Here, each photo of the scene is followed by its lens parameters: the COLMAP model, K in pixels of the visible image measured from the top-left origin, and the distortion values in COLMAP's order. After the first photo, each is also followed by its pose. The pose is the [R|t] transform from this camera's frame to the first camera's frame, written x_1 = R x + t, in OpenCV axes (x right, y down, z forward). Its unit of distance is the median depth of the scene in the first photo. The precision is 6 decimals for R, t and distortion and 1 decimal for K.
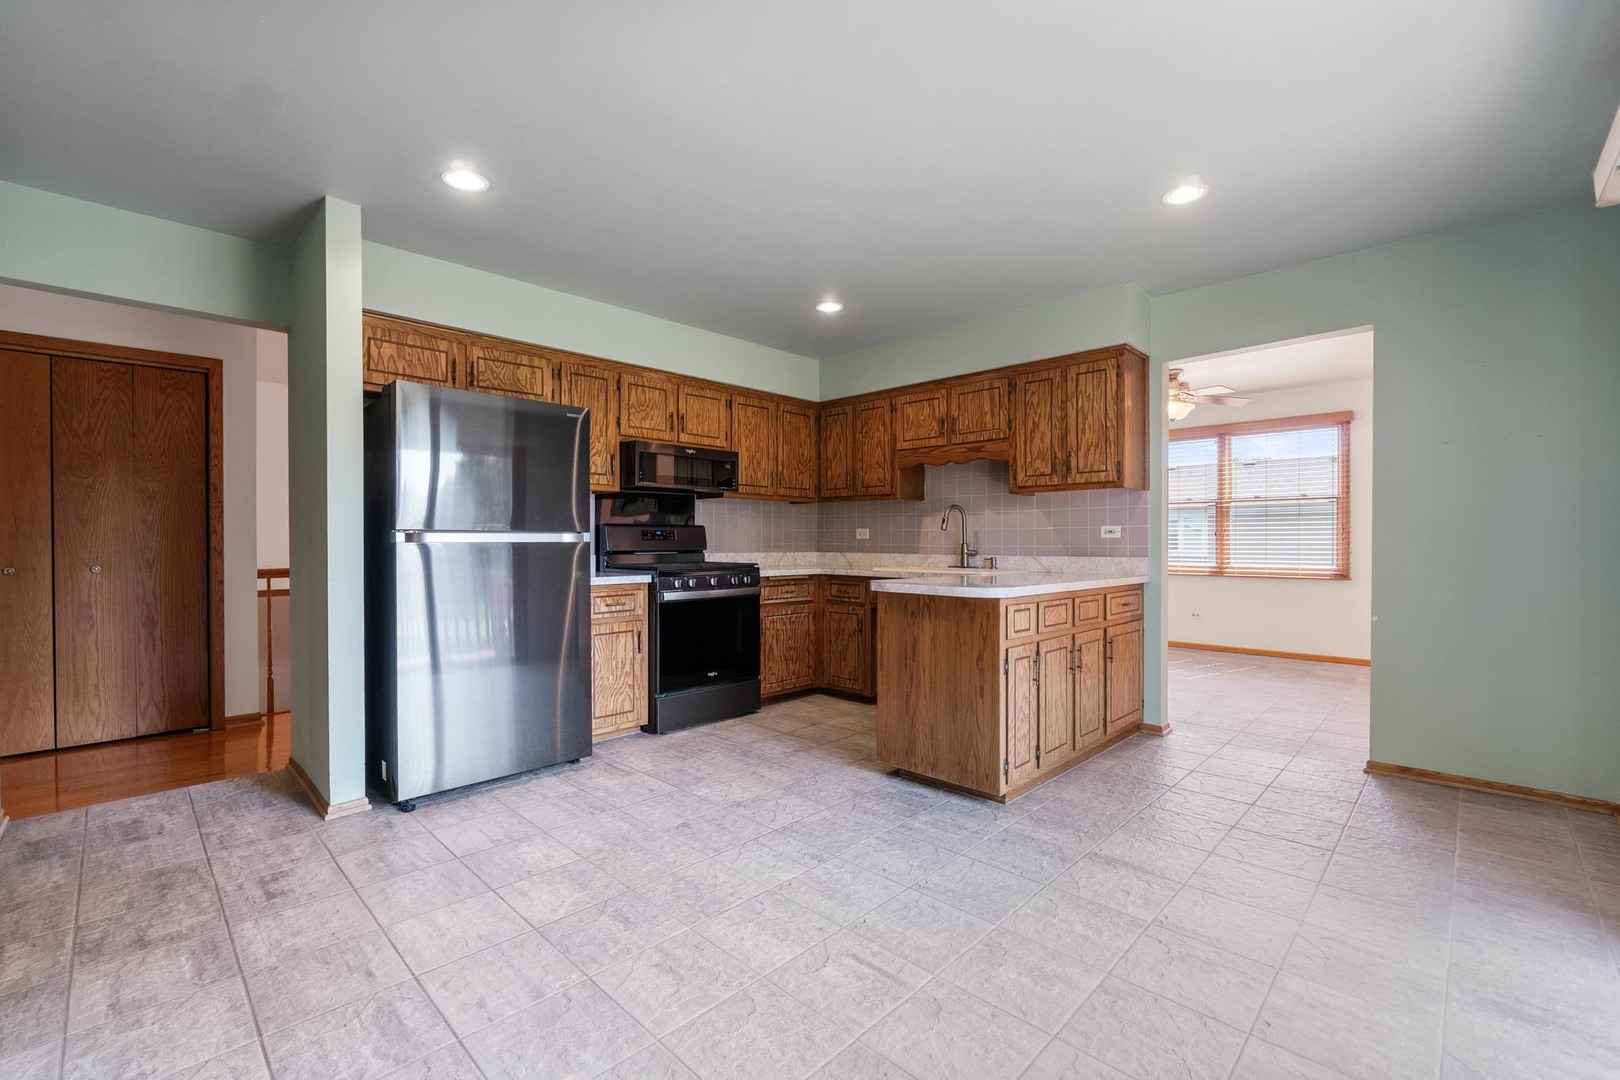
lens RADIAL K [[681.7, 0, 805.4], [0, 681.7, 548.7], [0, 0, 1]] dist [-0.009419, -0.000062]
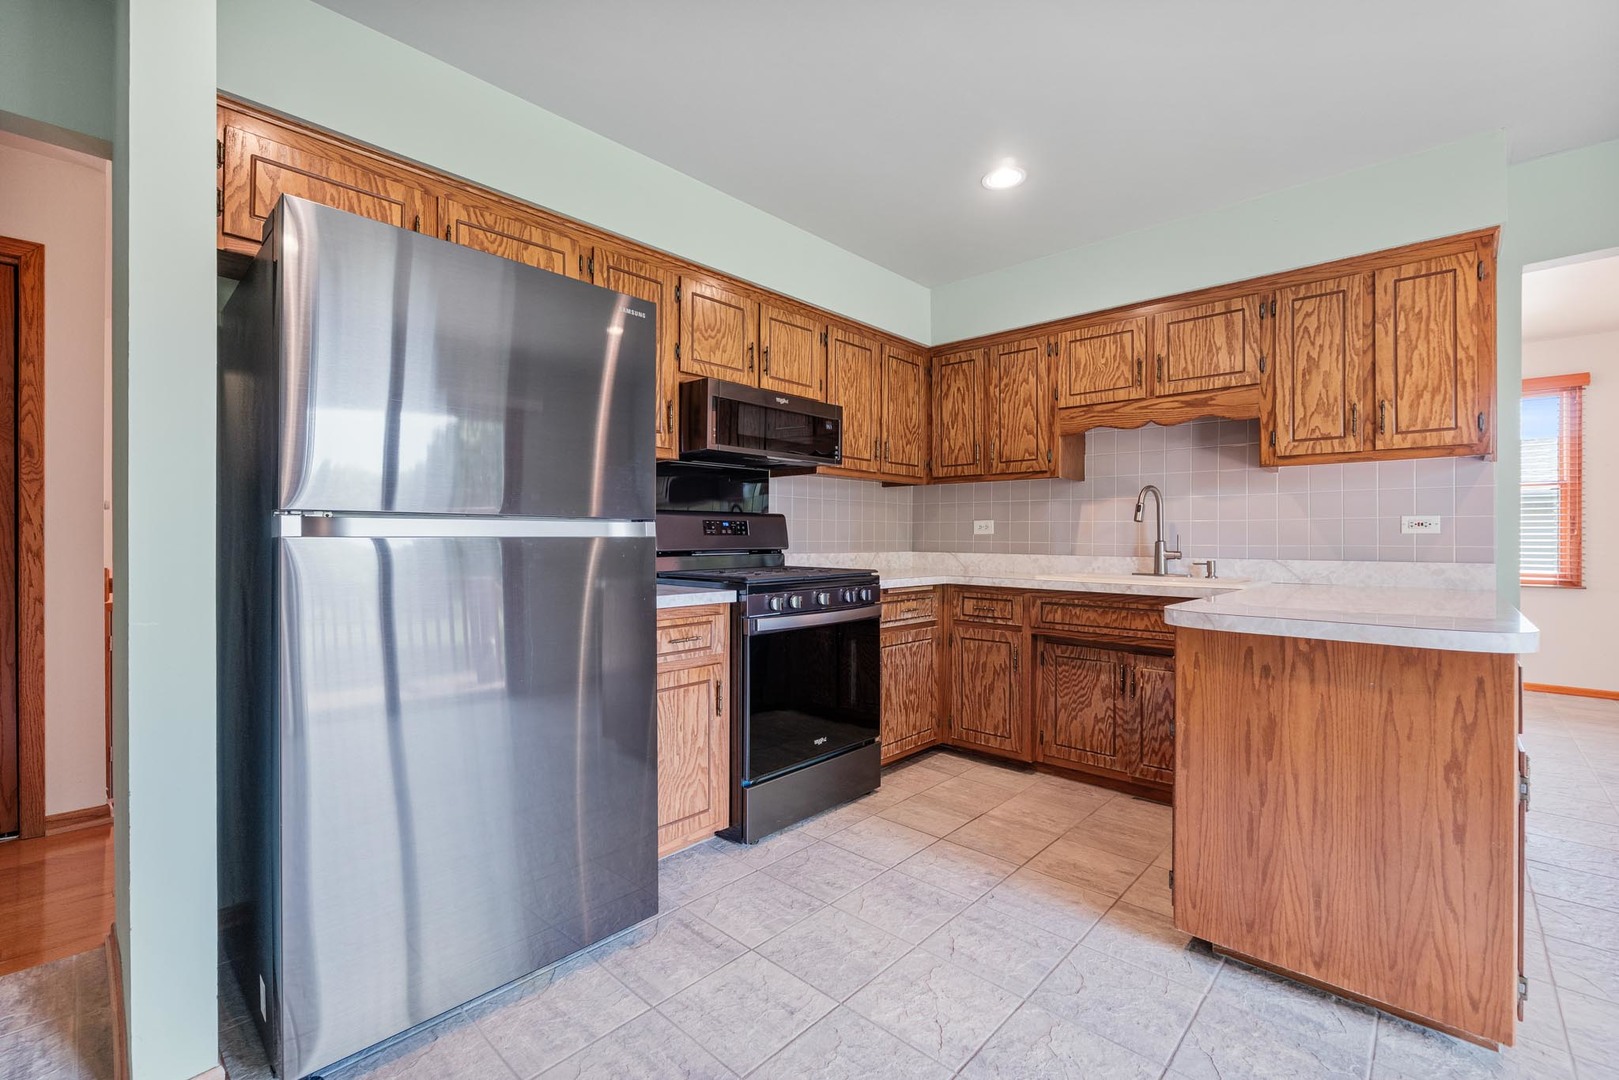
lens RADIAL K [[686.0, 0, 806.3], [0, 686.0, 542.3], [0, 0, 1]] dist [-0.009011, 0.000203]
pose [[0.999687, 0.002767, 0.024856, -0.169371], [-0.002674, 0.999989, -0.003746, -0.003268], [-0.024866, 0.003678, 0.999684, 0.351074]]
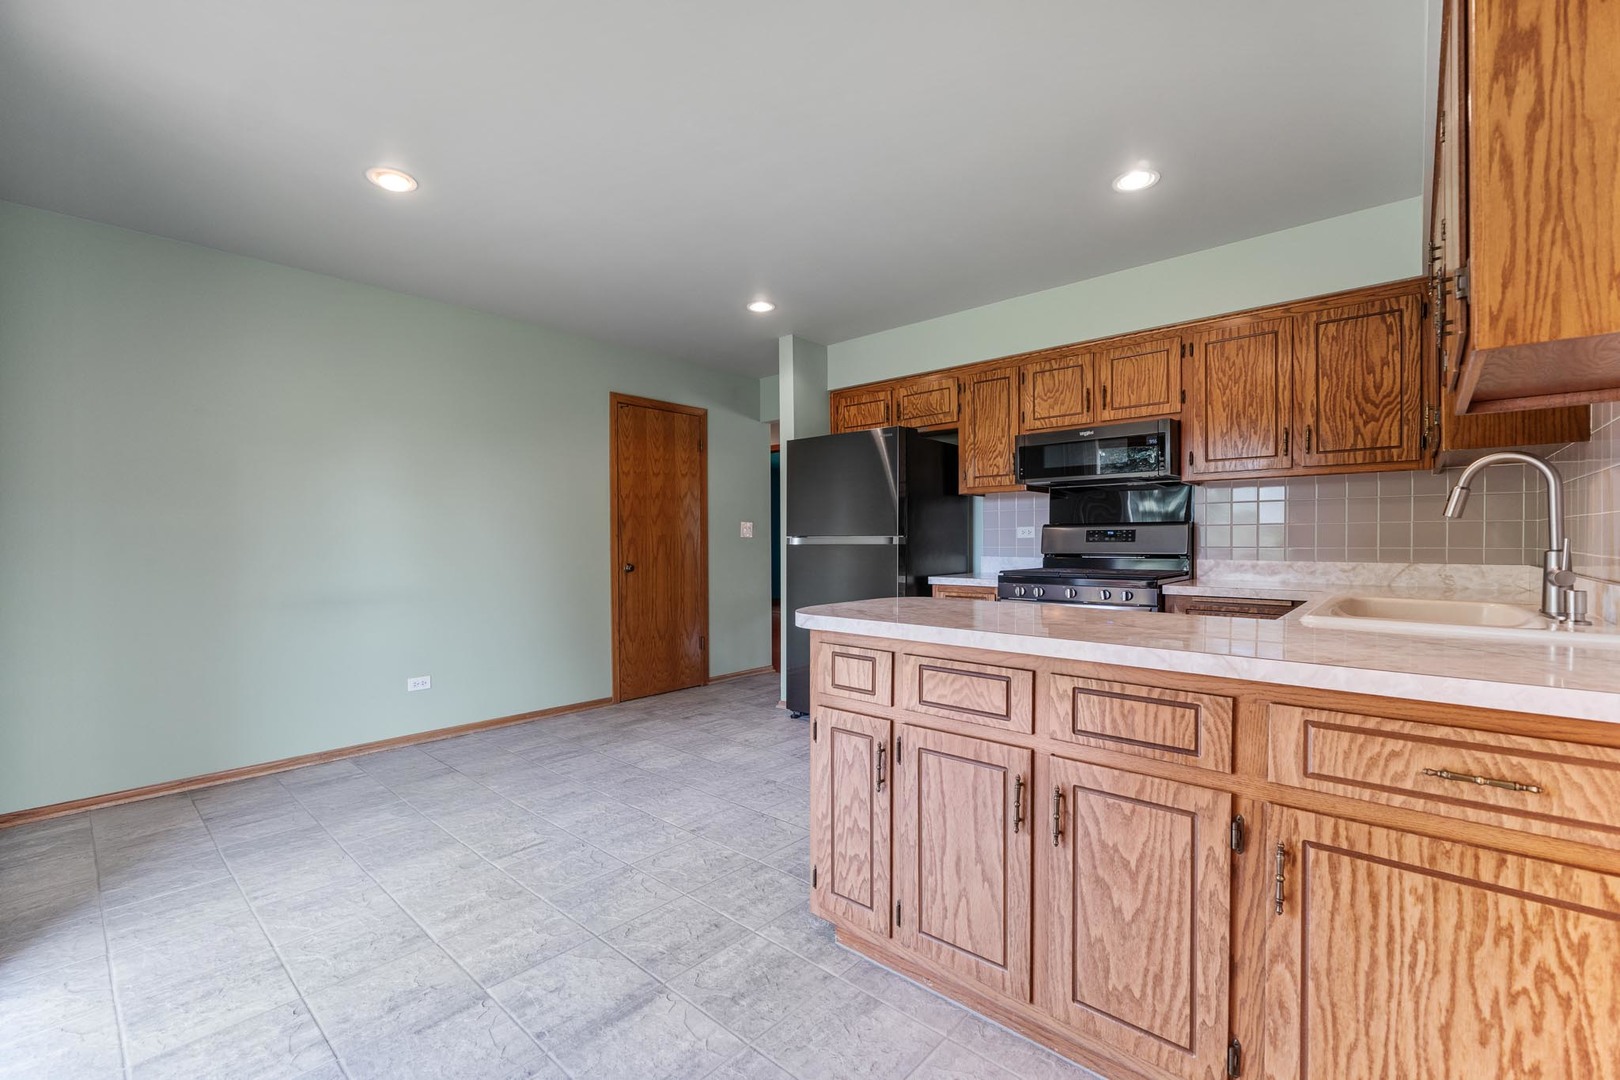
lens RADIAL K [[681.7, 0, 805.4], [0, 681.7, 548.7], [0, 0, 1]] dist [-0.009419, -0.000062]
pose [[0.055473, 0.011734, -0.998391, 0.663824], [-0.008033, 0.999904, 0.011305, -0.011178], [0.998428, 0.007393, 0.055561, 0.649249]]
